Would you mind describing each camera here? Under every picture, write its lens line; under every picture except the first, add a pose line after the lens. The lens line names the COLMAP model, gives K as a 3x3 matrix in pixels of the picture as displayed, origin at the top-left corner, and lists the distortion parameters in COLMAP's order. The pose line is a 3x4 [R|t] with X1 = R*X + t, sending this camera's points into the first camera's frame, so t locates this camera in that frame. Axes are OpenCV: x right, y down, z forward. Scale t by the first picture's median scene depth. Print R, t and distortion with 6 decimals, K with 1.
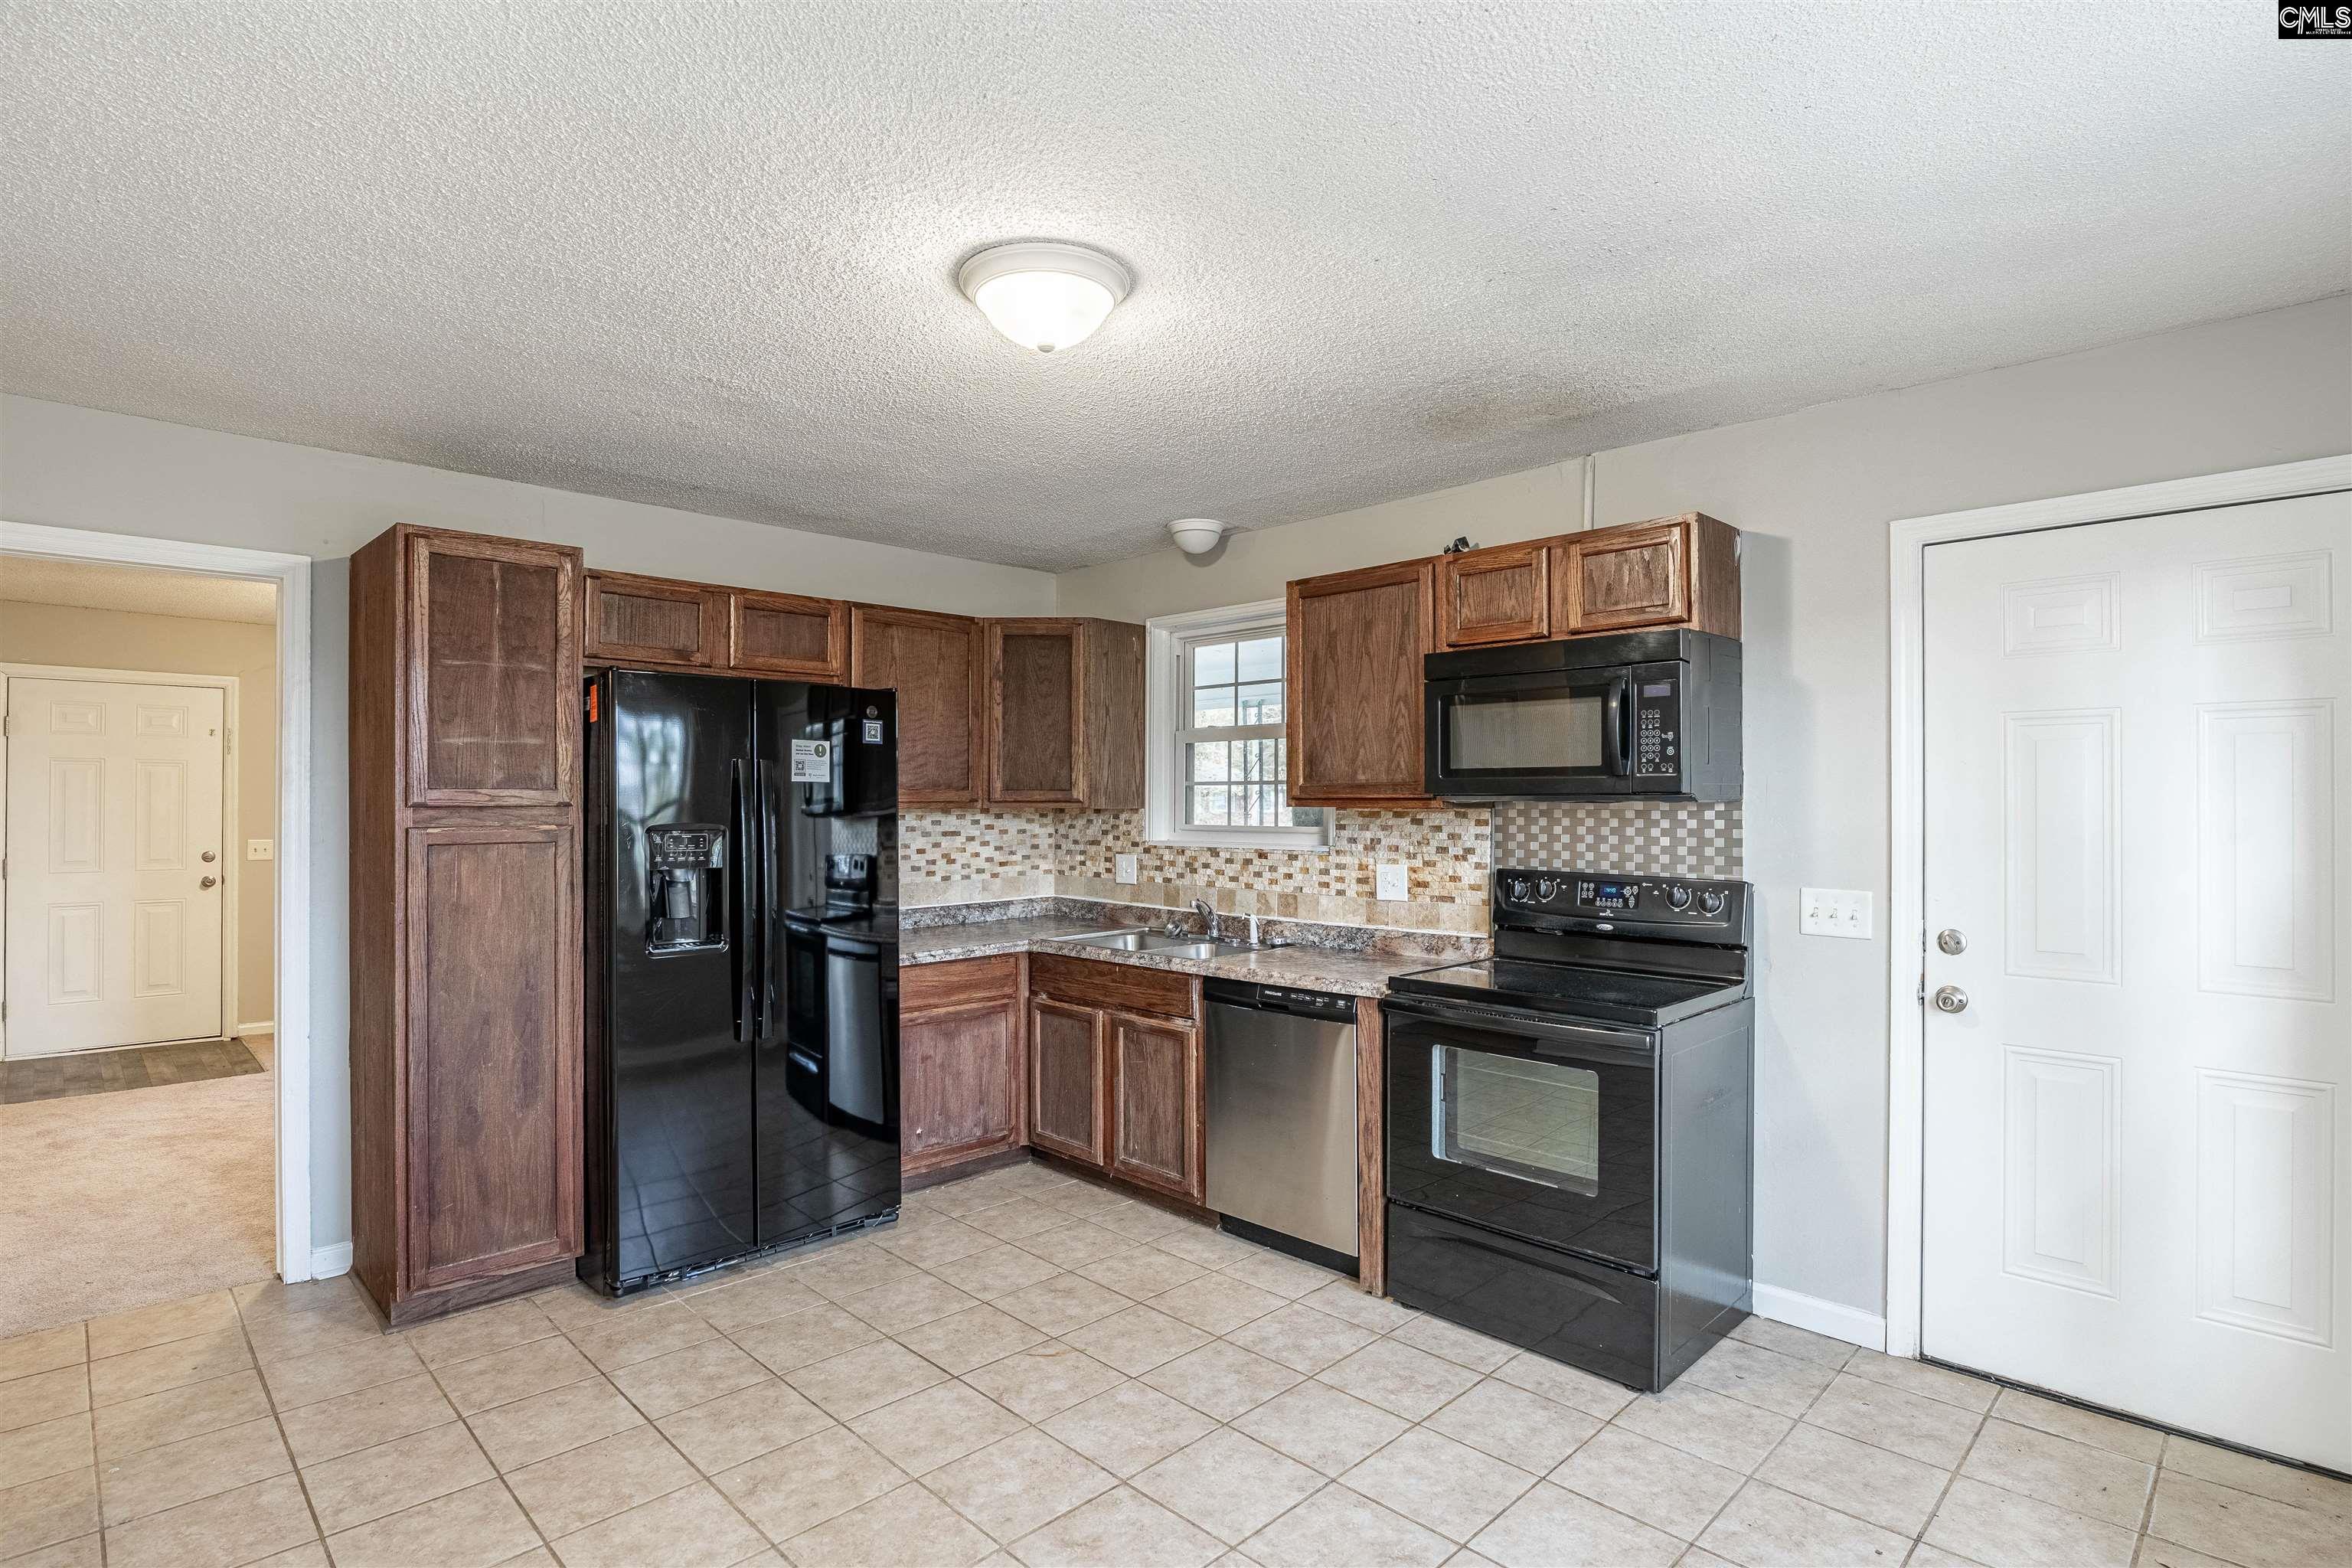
lens RADIAL K [[1168.5, 0, 1176.0], [0, 1168.5, 784.0], [0, 0, 1]] dist [-0.022570, 0.000939]
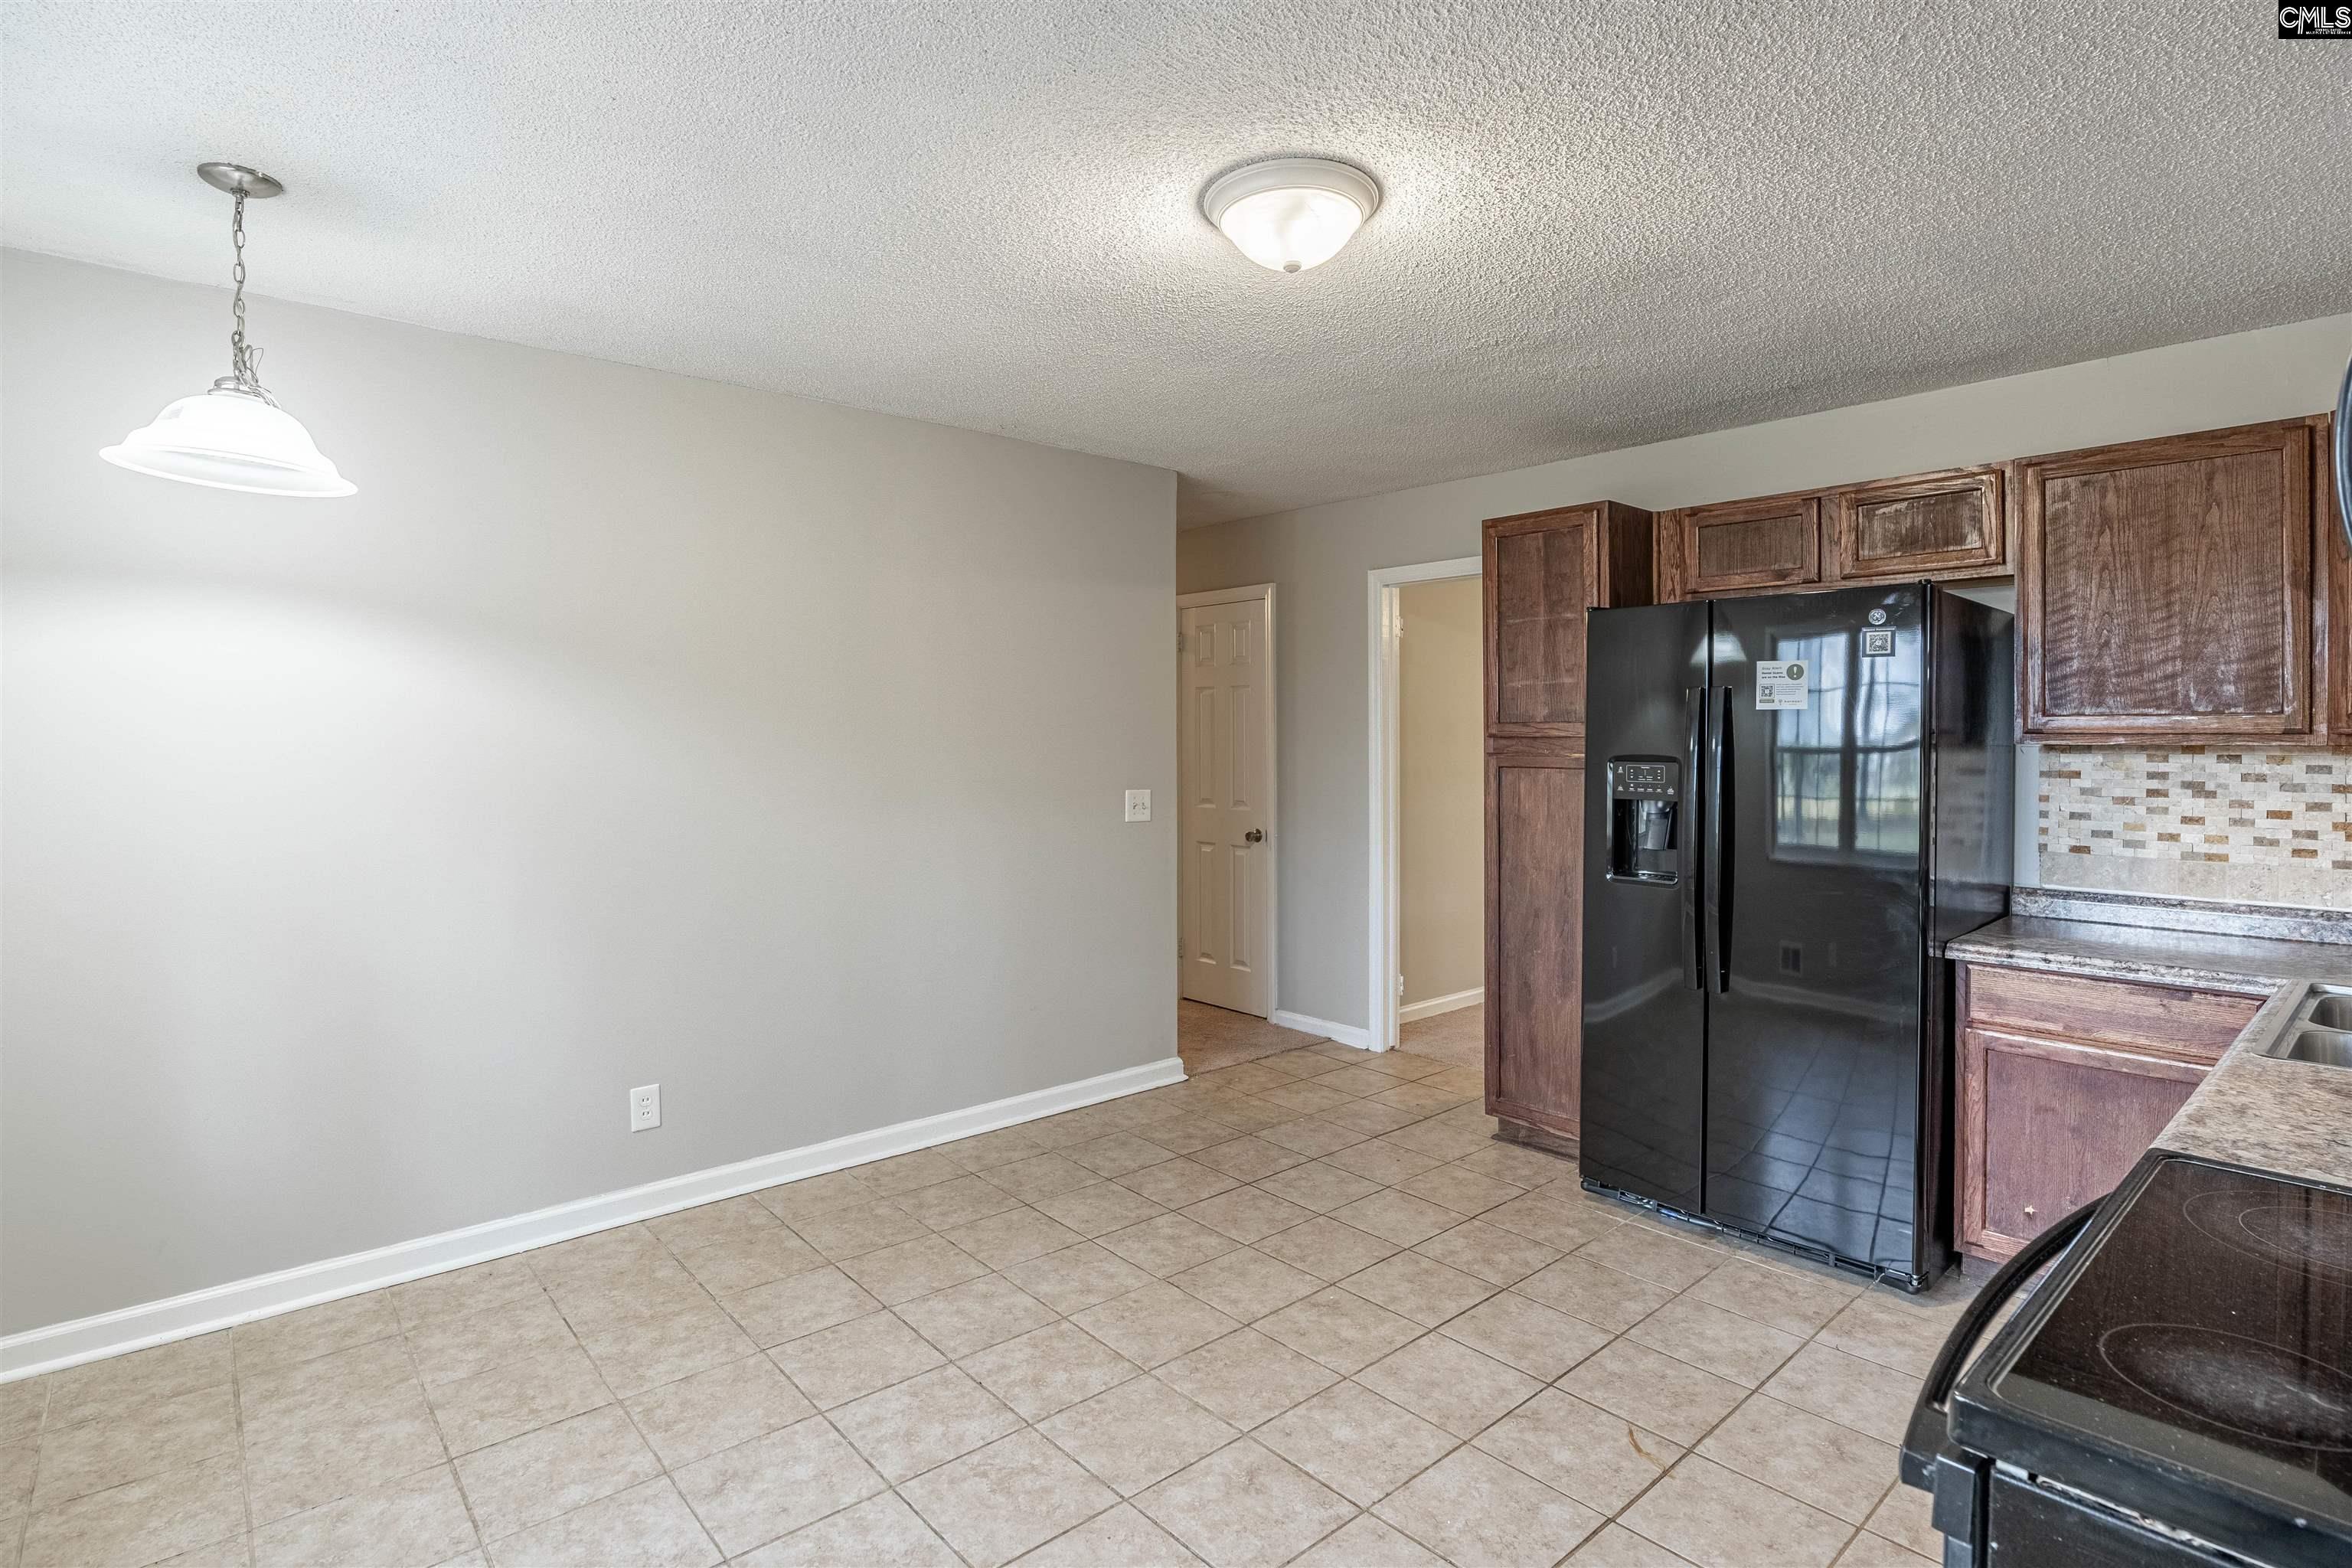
lens RADIAL K [[1163.0, 0, 1186.7], [0, 1163.0, 743.8], [0, 0, 1]] dist [-0.023328, 0.000104]
pose [[-0.058418, 0.005714, -0.998276, 0.547883], [0.012493, 0.999910, 0.004992, 0.013639], [0.998214, -0.012180, -0.058484, 0.615919]]
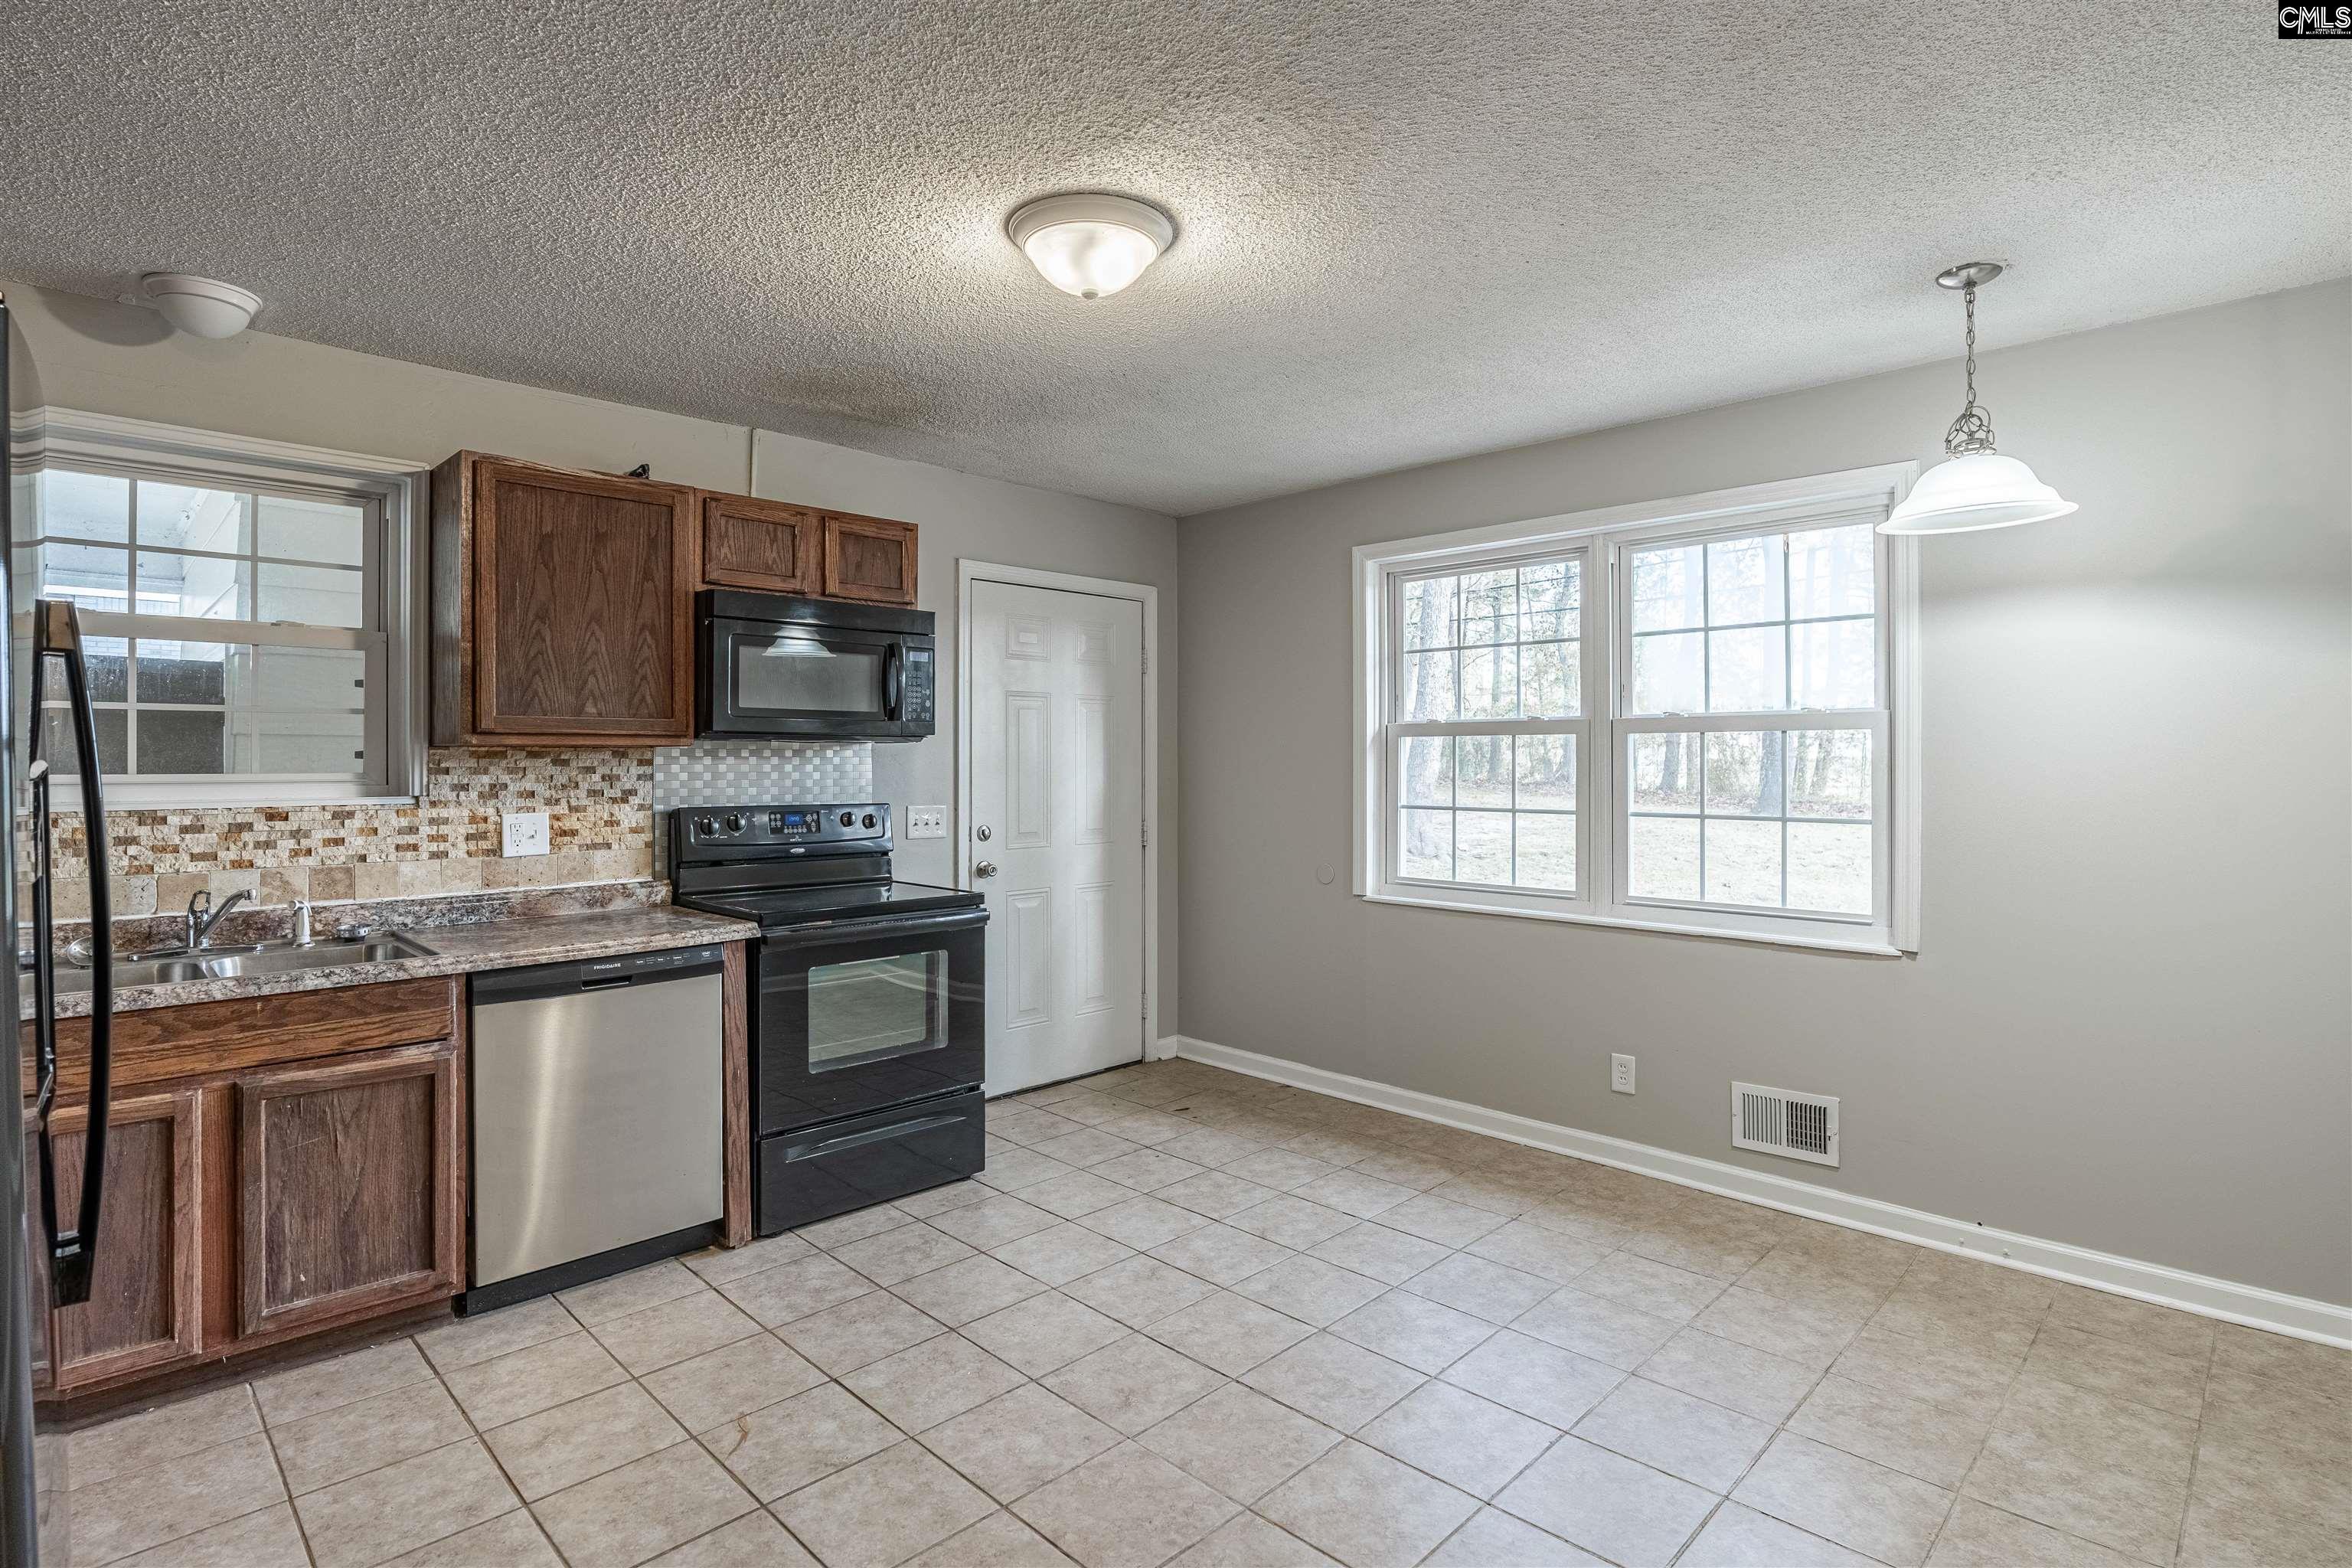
lens RADIAL K [[1163.0, 0, 1186.7], [0, 1163.0, 743.8], [0, 0, 1]] dist [-0.023328, 0.000104]
pose [[-0.012449, 0.013600, 0.999830, -0.732610], [-0.013899, 0.999809, -0.013773, 0.025815], [-0.999826, -0.014068, -0.012257, 0.588366]]
